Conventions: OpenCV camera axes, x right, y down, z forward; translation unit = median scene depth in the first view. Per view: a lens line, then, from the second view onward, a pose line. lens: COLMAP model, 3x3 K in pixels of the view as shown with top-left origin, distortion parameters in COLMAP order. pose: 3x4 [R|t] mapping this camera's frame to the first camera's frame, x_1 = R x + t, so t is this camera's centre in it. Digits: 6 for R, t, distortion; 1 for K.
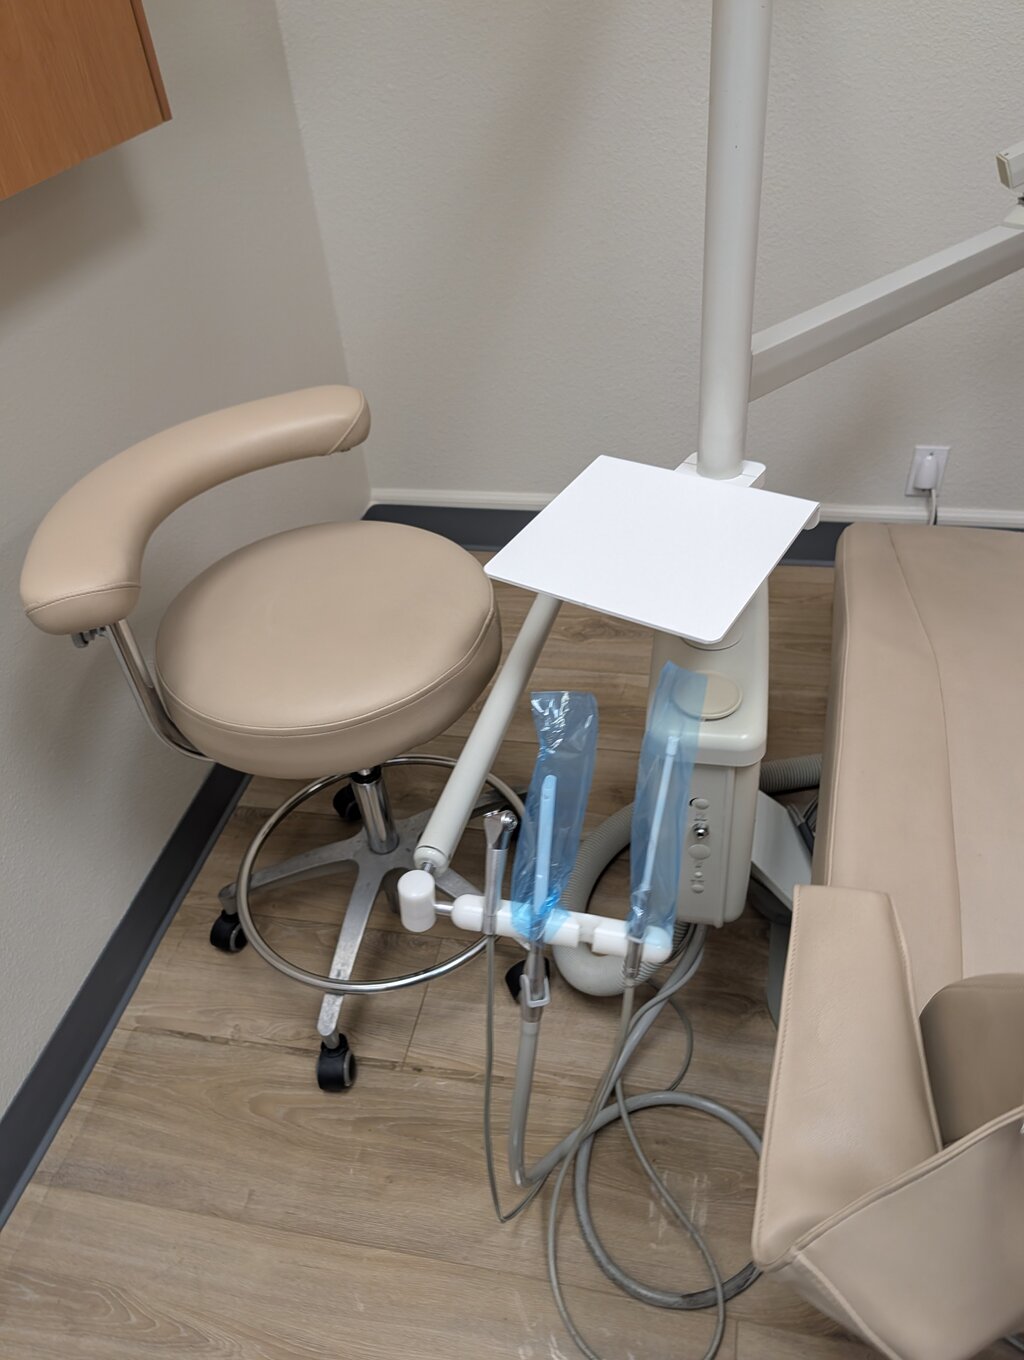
lens RADIAL K [[1002.1, 0, 526.7], [0, 1002.1, 681.7], [0, 0, 1]] dist [0.010737, -0.001401]
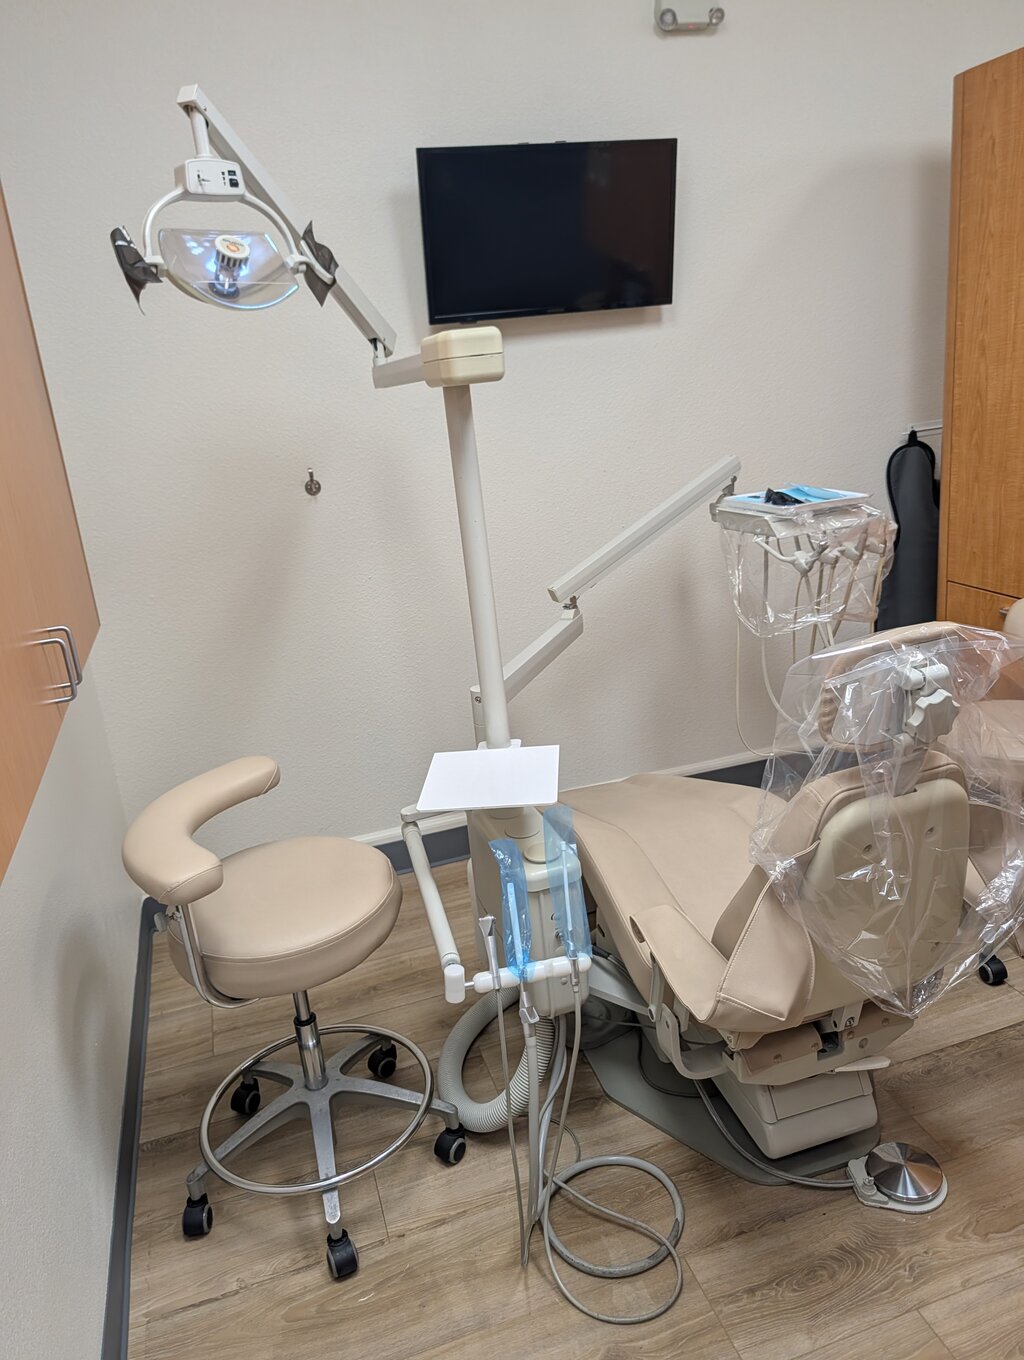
lens RADIAL K [[987.3, 0, 509.1], [0, 987.3, 674.1], [0, 0, 1]] dist [0.025189, -0.018572]
pose [[0.881094, -0.150073, 0.448500, -0.463310], [0.324026, 0.882329, -0.341324, 0.233816], [-0.344501, 0.446065, 0.826042, -0.444609]]
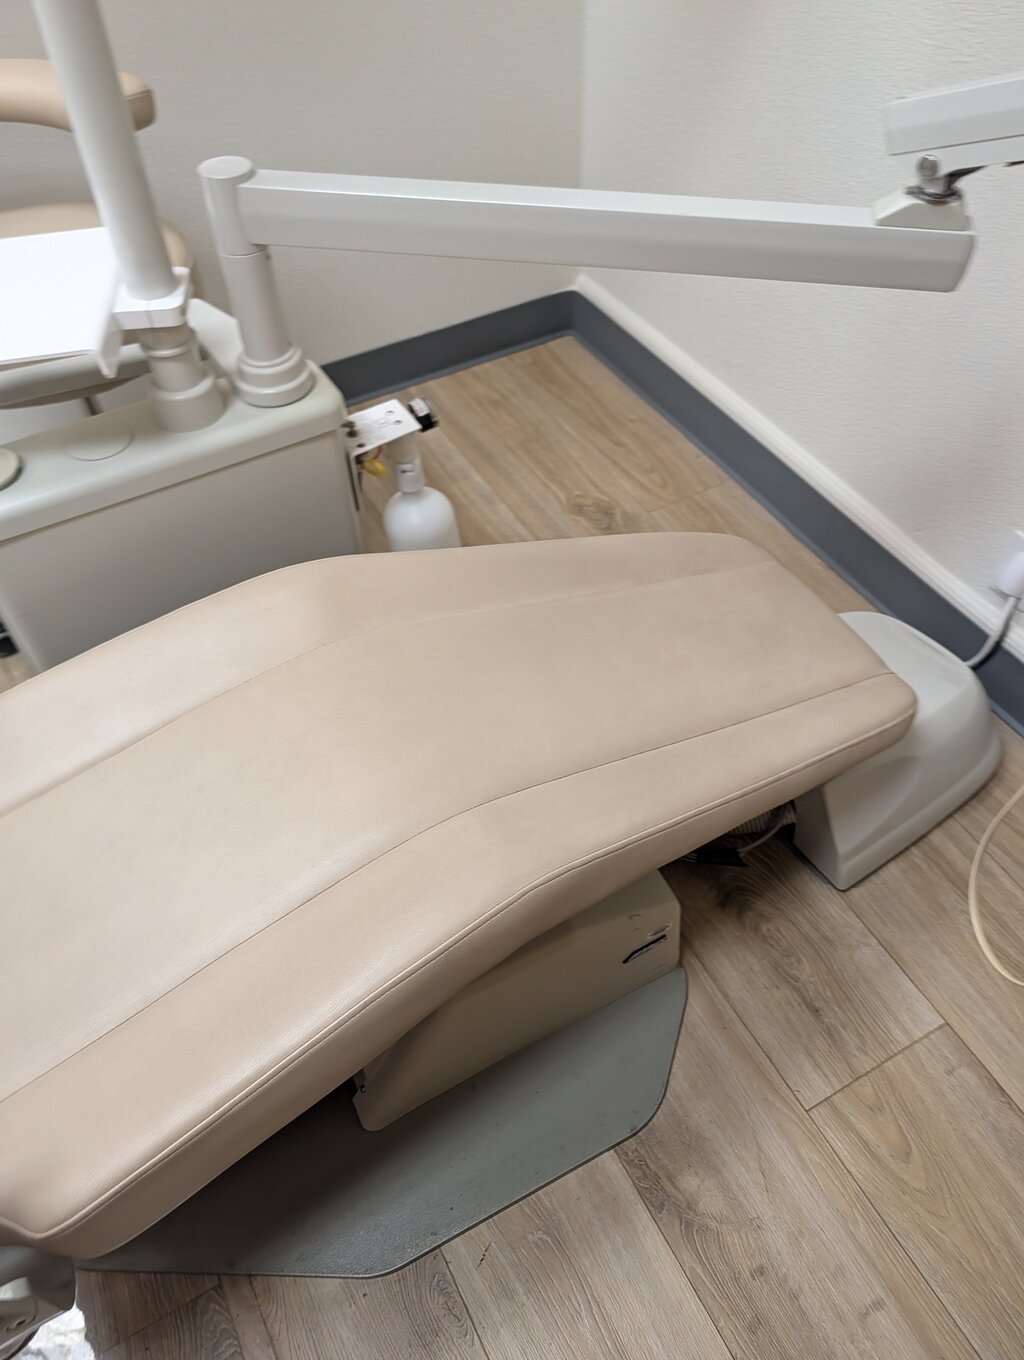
lens RADIAL K [[1002.1, 0, 526.7], [0, 1002.1, 681.7], [0, 0, 1]] dist [0.010737, -0.001401]
pose [[0.638734, 0.623594, -0.450720, 0.832245], [-0.508397, 0.781747, 0.361116, -0.345567], [0.577539, -0.001513, 0.816362, 0.354743]]
